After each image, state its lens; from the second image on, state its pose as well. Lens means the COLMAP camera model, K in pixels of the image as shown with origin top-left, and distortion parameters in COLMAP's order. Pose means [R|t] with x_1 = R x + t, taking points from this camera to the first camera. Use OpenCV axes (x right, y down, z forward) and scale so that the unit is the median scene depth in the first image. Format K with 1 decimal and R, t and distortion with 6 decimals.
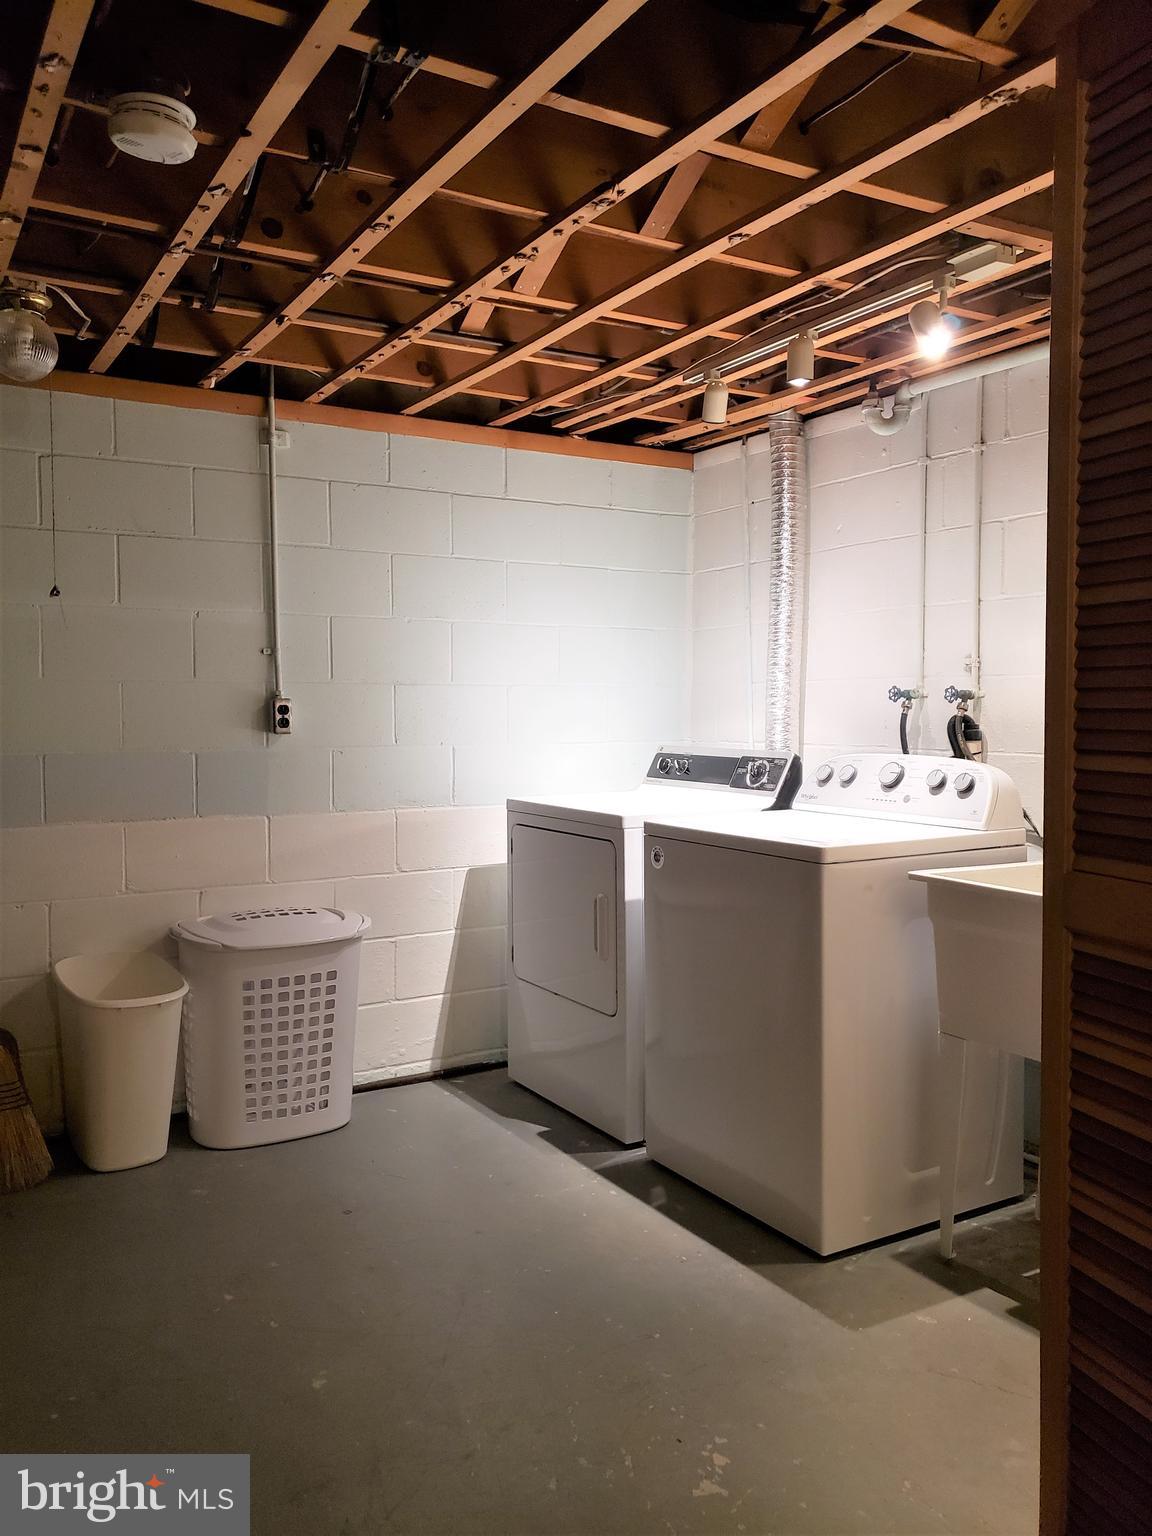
lens RADIAL K [[1199.1, 0, 576.0], [0, 1199.1, 768.0], [0, 0, 1]] dist [0.124917, -0.215763]
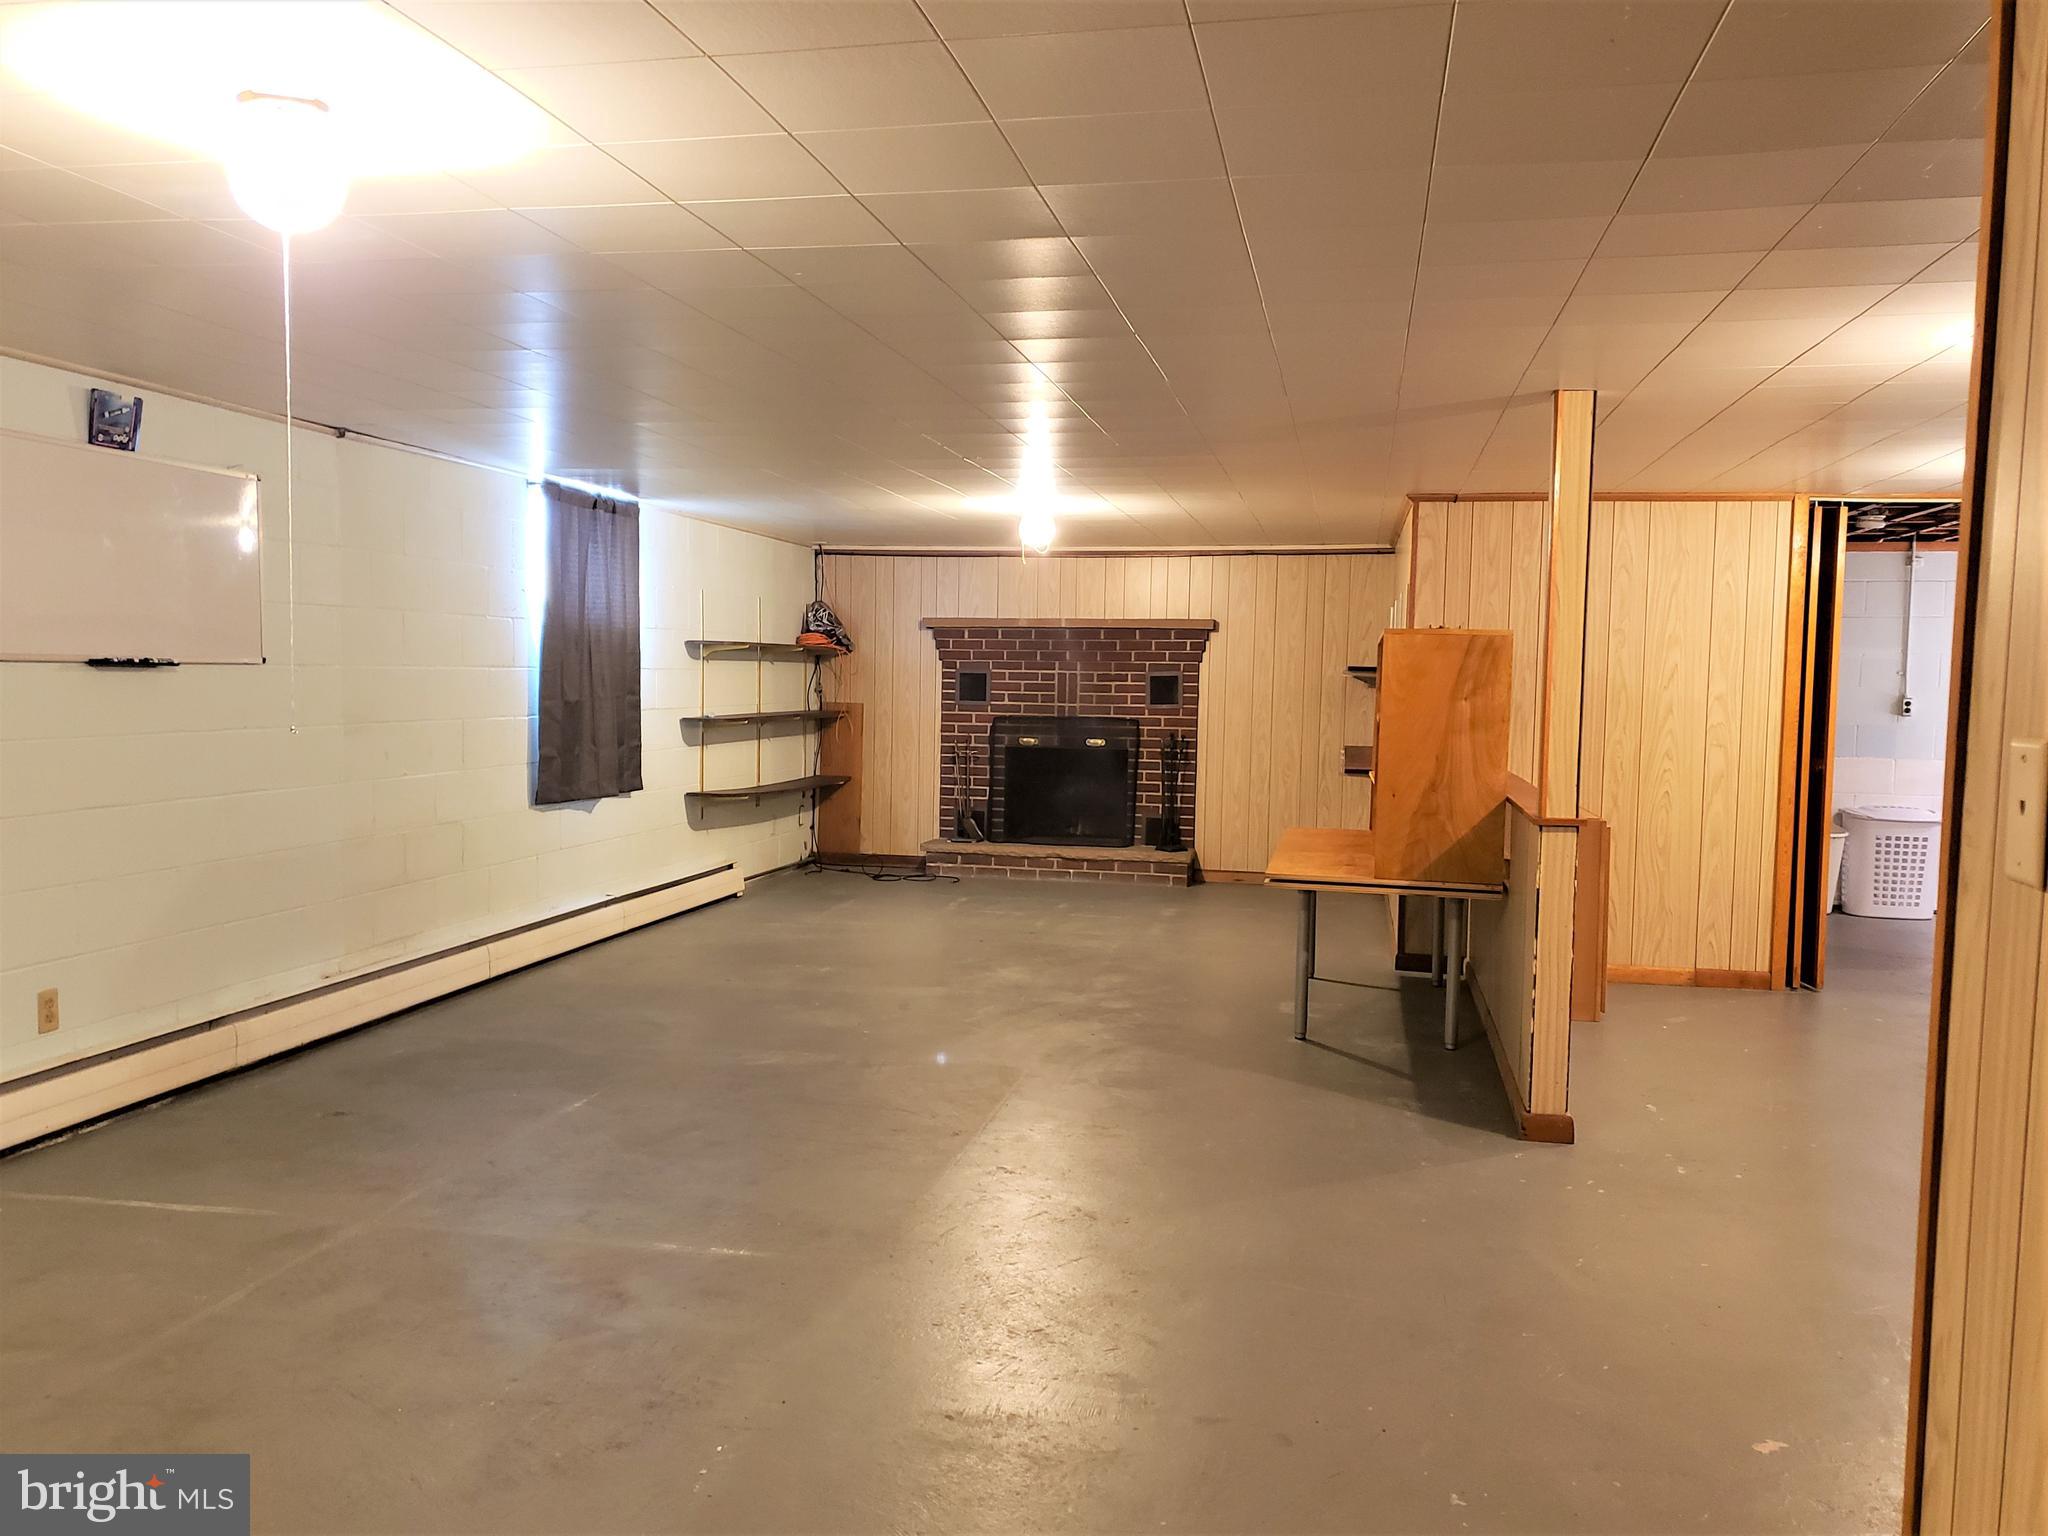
lens RADIAL K [[1598.8, 0, 1011.7], [0, 1598.8, 788.8], [0, 0, 1]] dist [0.124917, -0.215763]
pose [[0.728365, 0.065117, -0.682088, 0.498761], [-0.052898, 0.997847, 0.038774, 0.062868], [0.683144, 0.007840, 0.730241, -1.882653]]
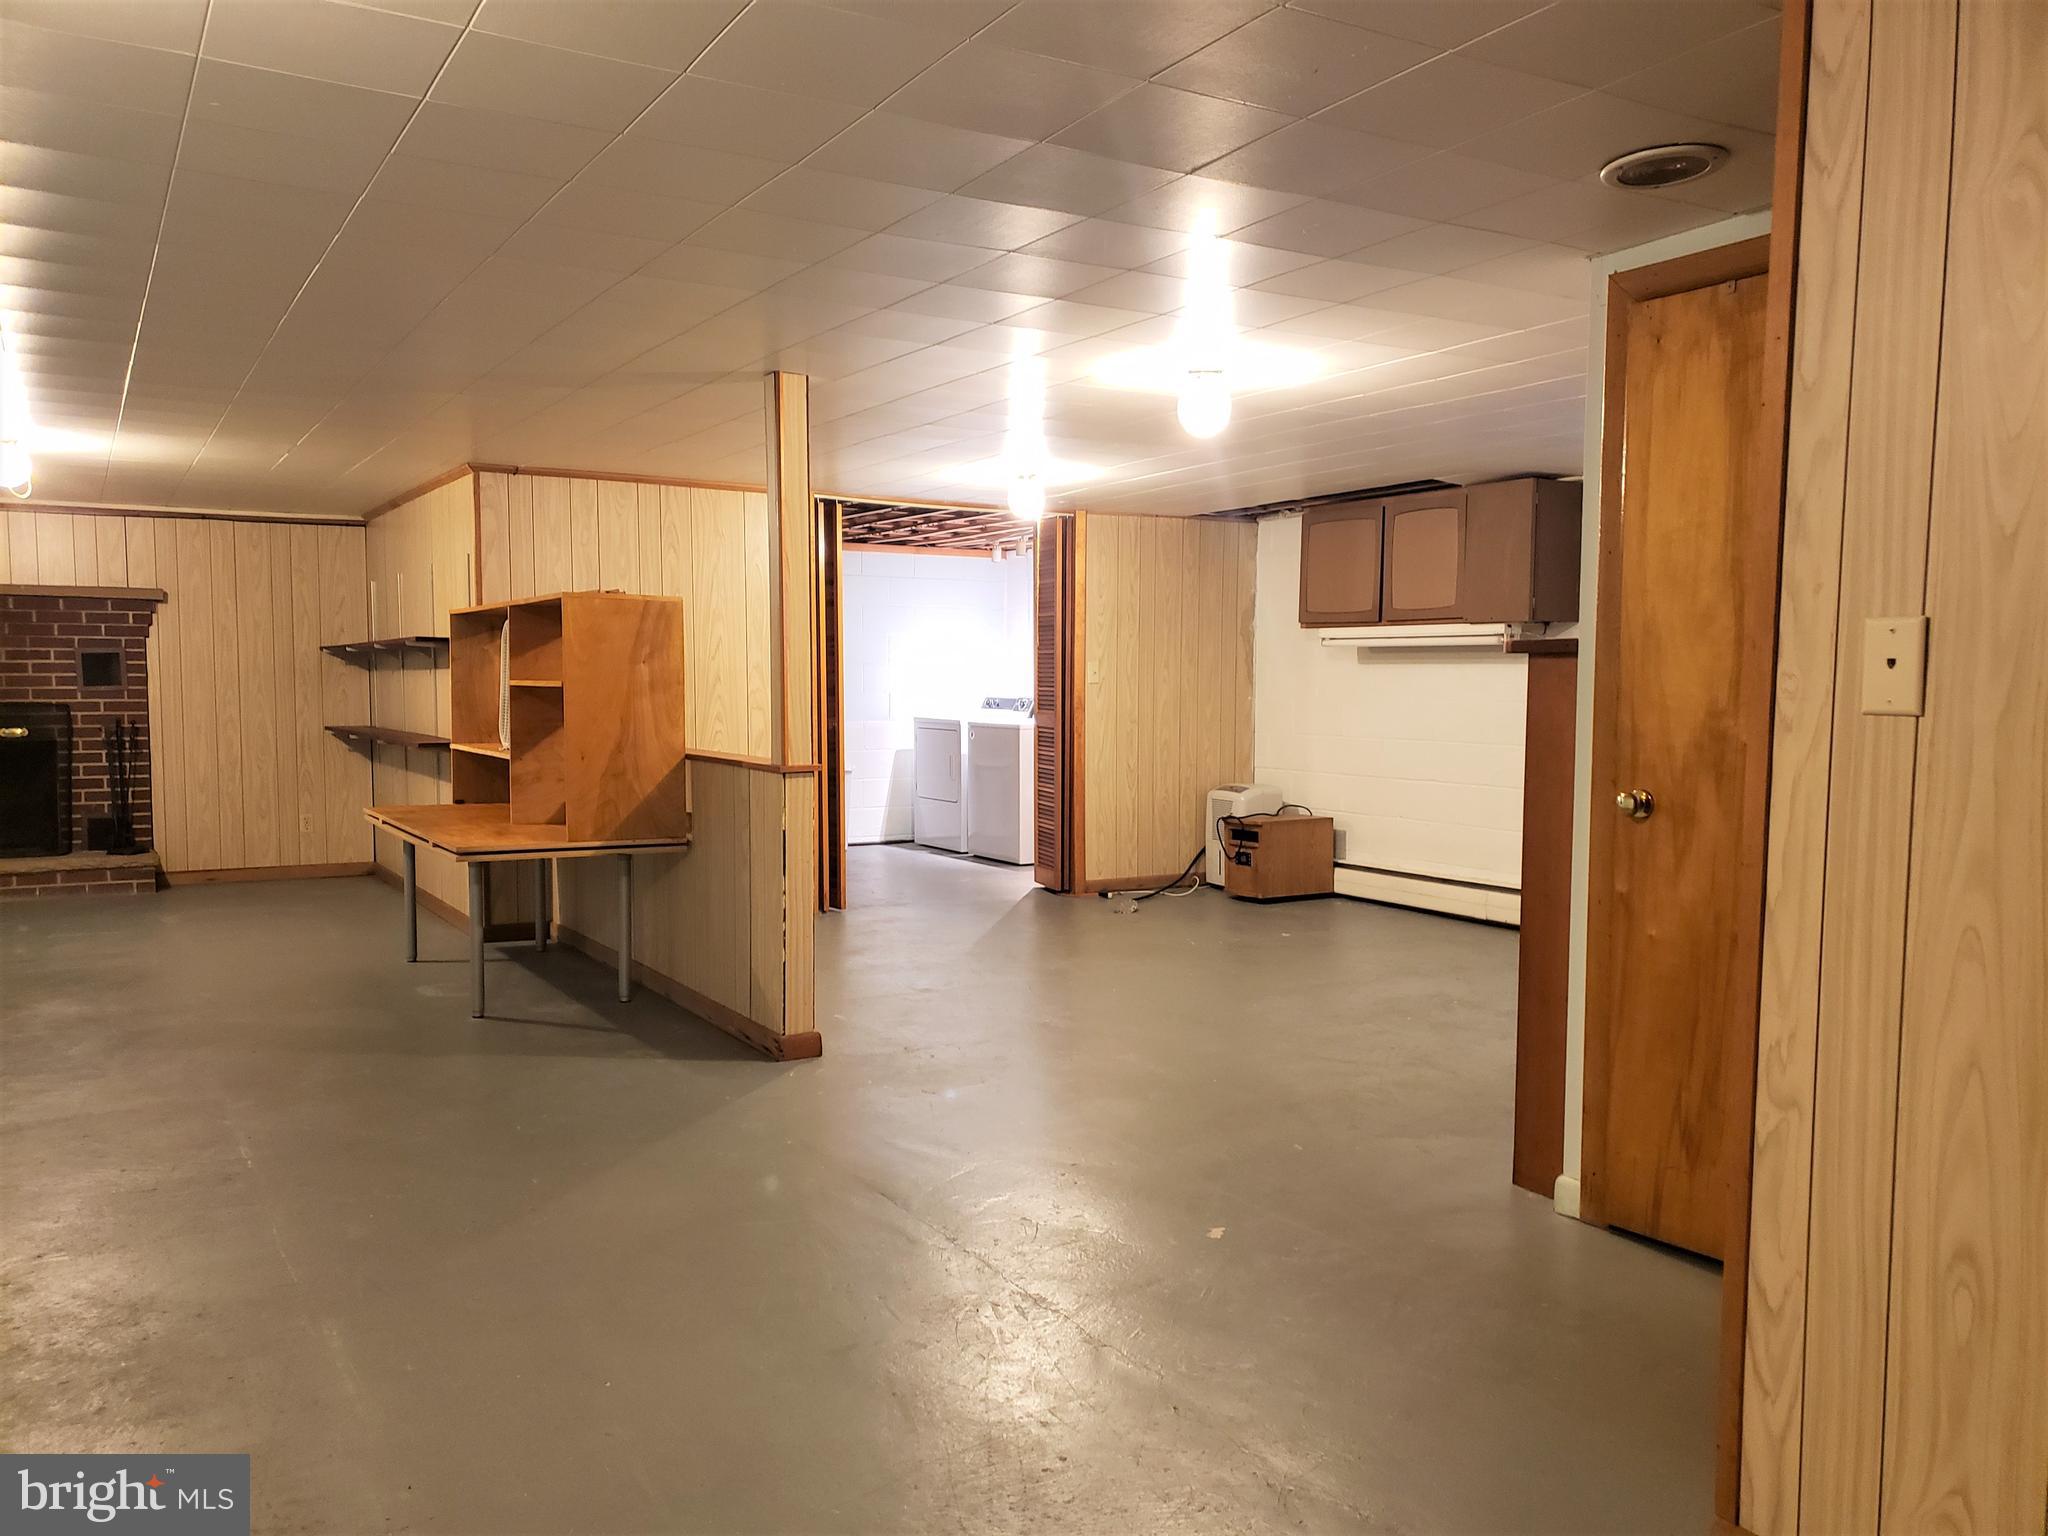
lens RADIAL K [[1549.3, 0, 973.0], [0, 1549.3, 801.3], [0, 0, 1]] dist [0.033743, -0.003479]
pose [[0.999731, 0.009357, -0.021218, 0.123329], [-0.008697, 0.999481, 0.031020, 0.101370], [0.021497, -0.030827, 0.999294, -1.999359]]
